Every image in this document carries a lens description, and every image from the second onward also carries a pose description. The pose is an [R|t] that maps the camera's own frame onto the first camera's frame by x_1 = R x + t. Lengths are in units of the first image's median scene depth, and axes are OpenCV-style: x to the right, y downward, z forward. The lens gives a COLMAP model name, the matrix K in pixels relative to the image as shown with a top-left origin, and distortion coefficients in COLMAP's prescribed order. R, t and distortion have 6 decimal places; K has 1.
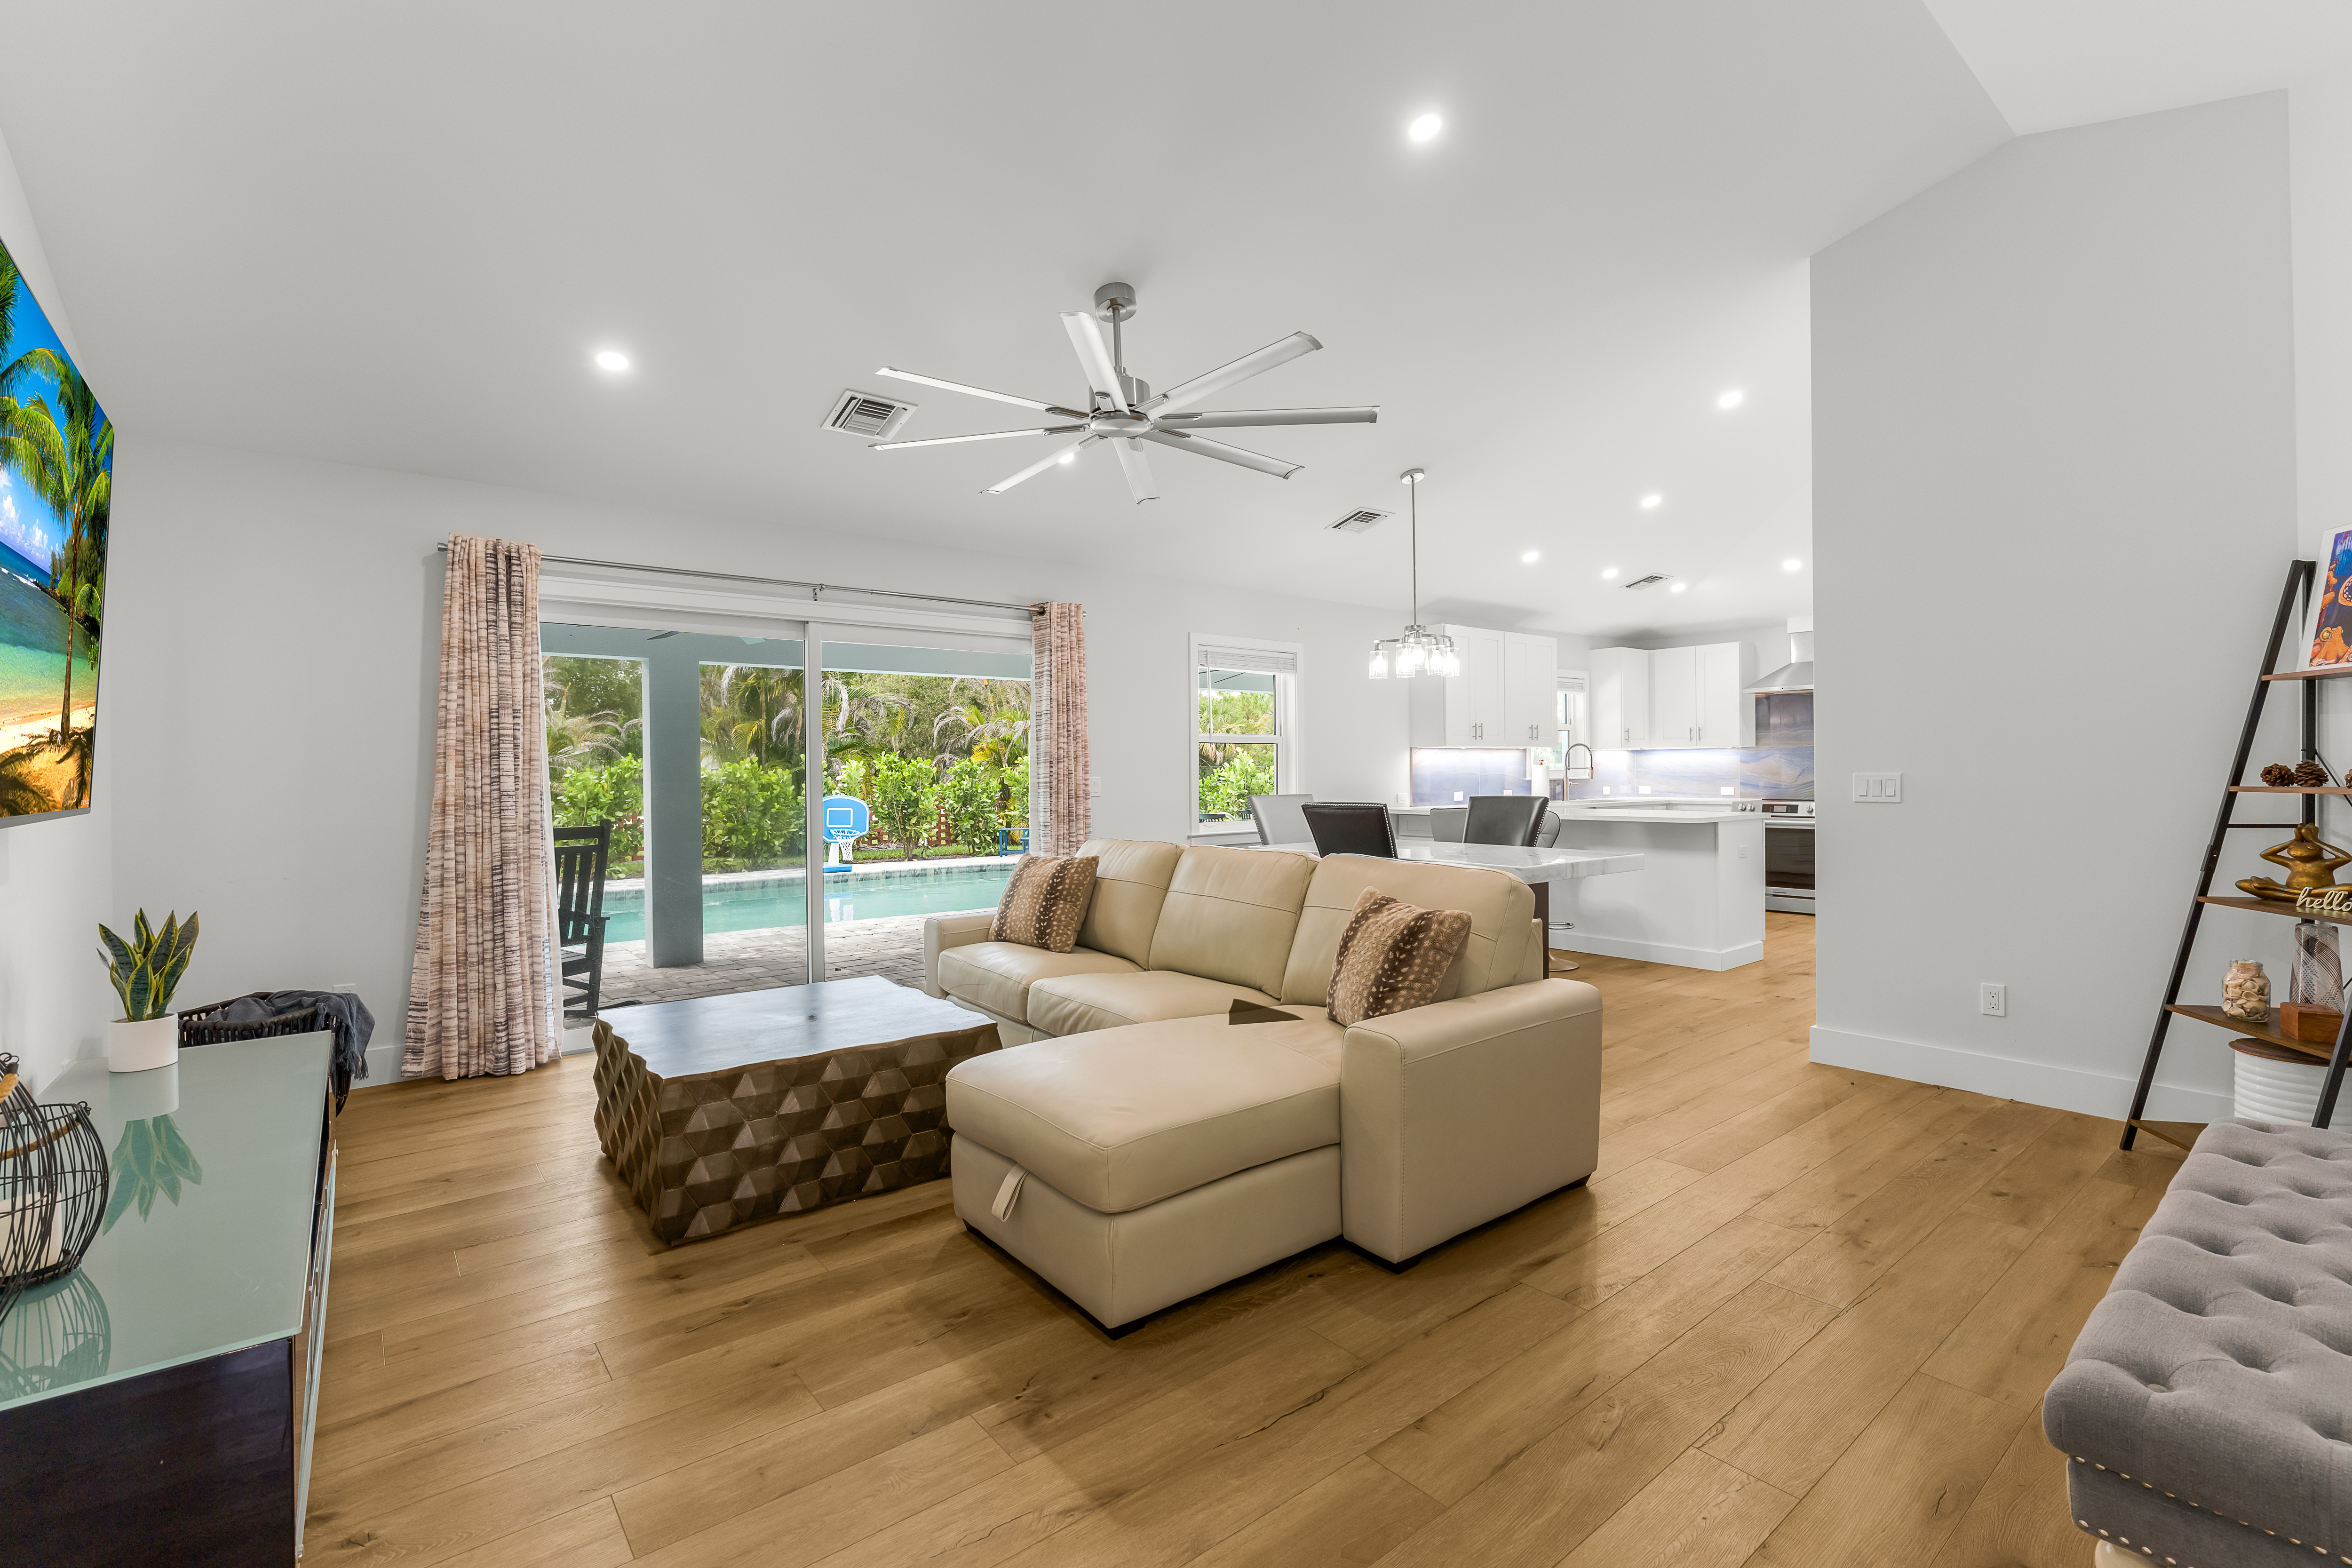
lens RADIAL K [[1046.5, 0, 1165.3], [0, 1046.5, 772.0], [0, 0, 1]] dist [-0.008878, 0.003170]
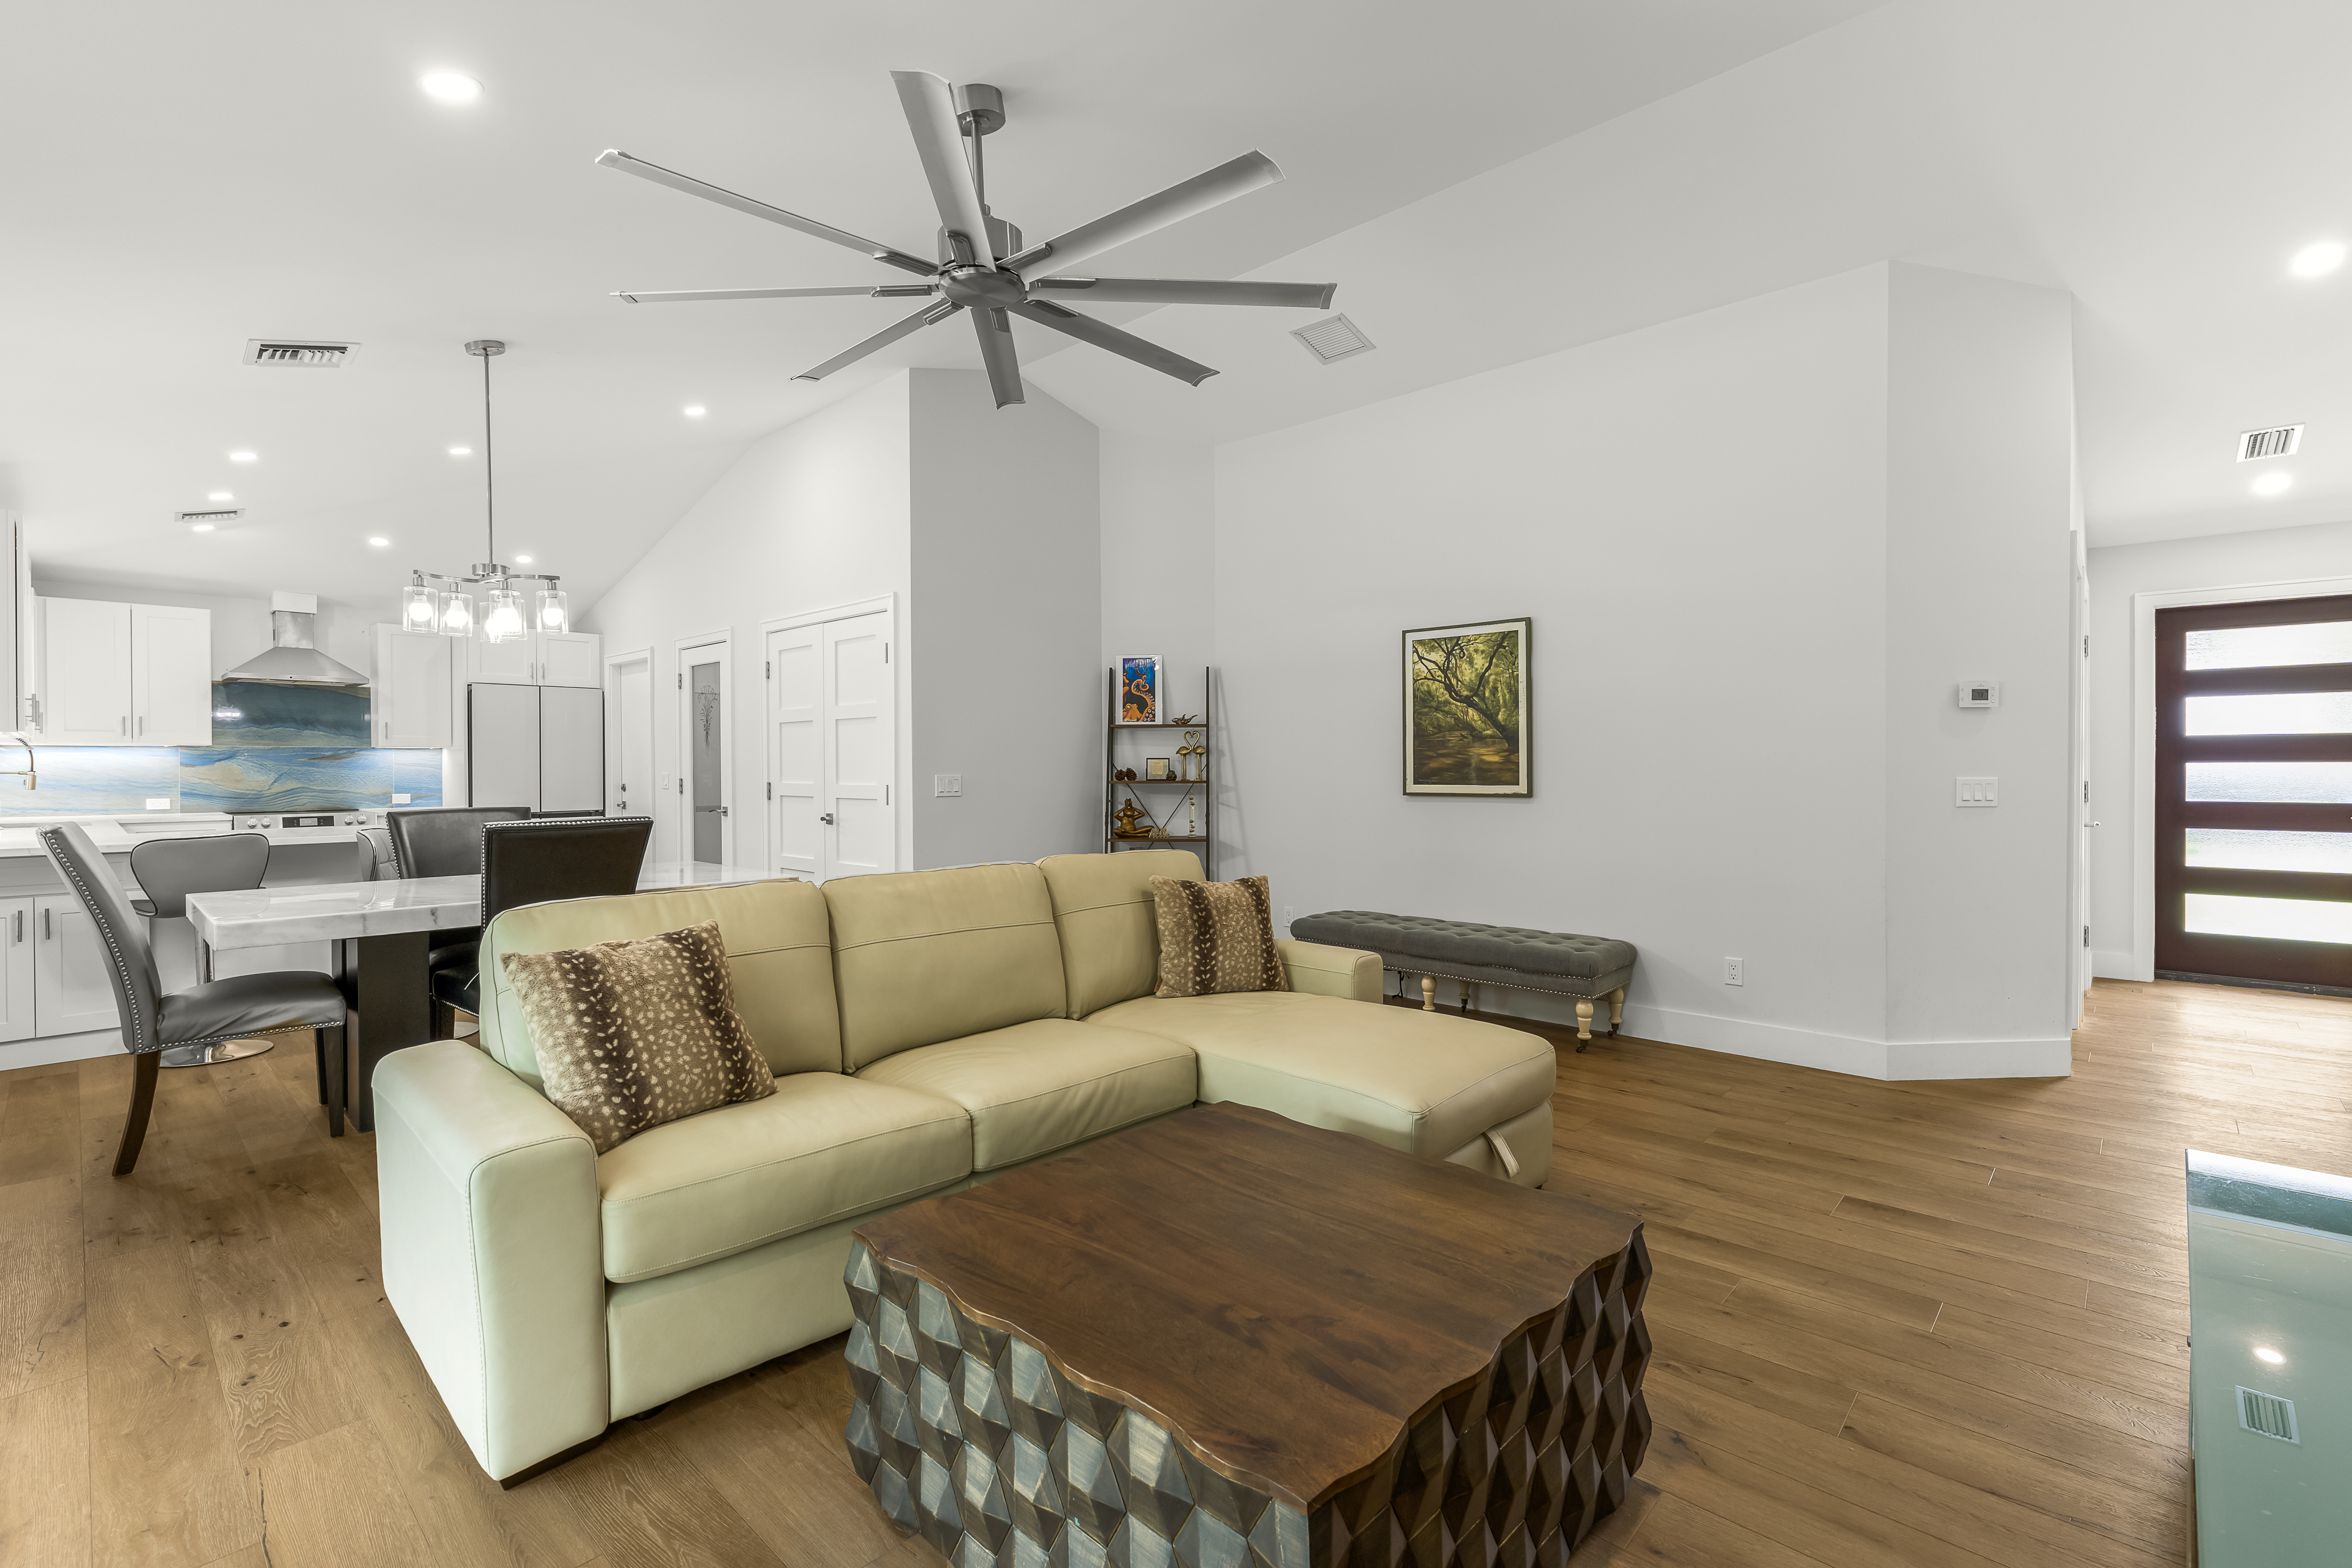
lens RADIAL K [[1046.5, 0, 1178.8], [0, 1046.5, 780.4], [0, 0, 1]] dist [-0.008878, 0.003170]
pose [[-0.144522, -0.004714, 0.989490, -0.489643], [0.005600, 0.999969, 0.005582, 0.001722], [-0.989486, 0.006348, -0.144491, 0.618132]]
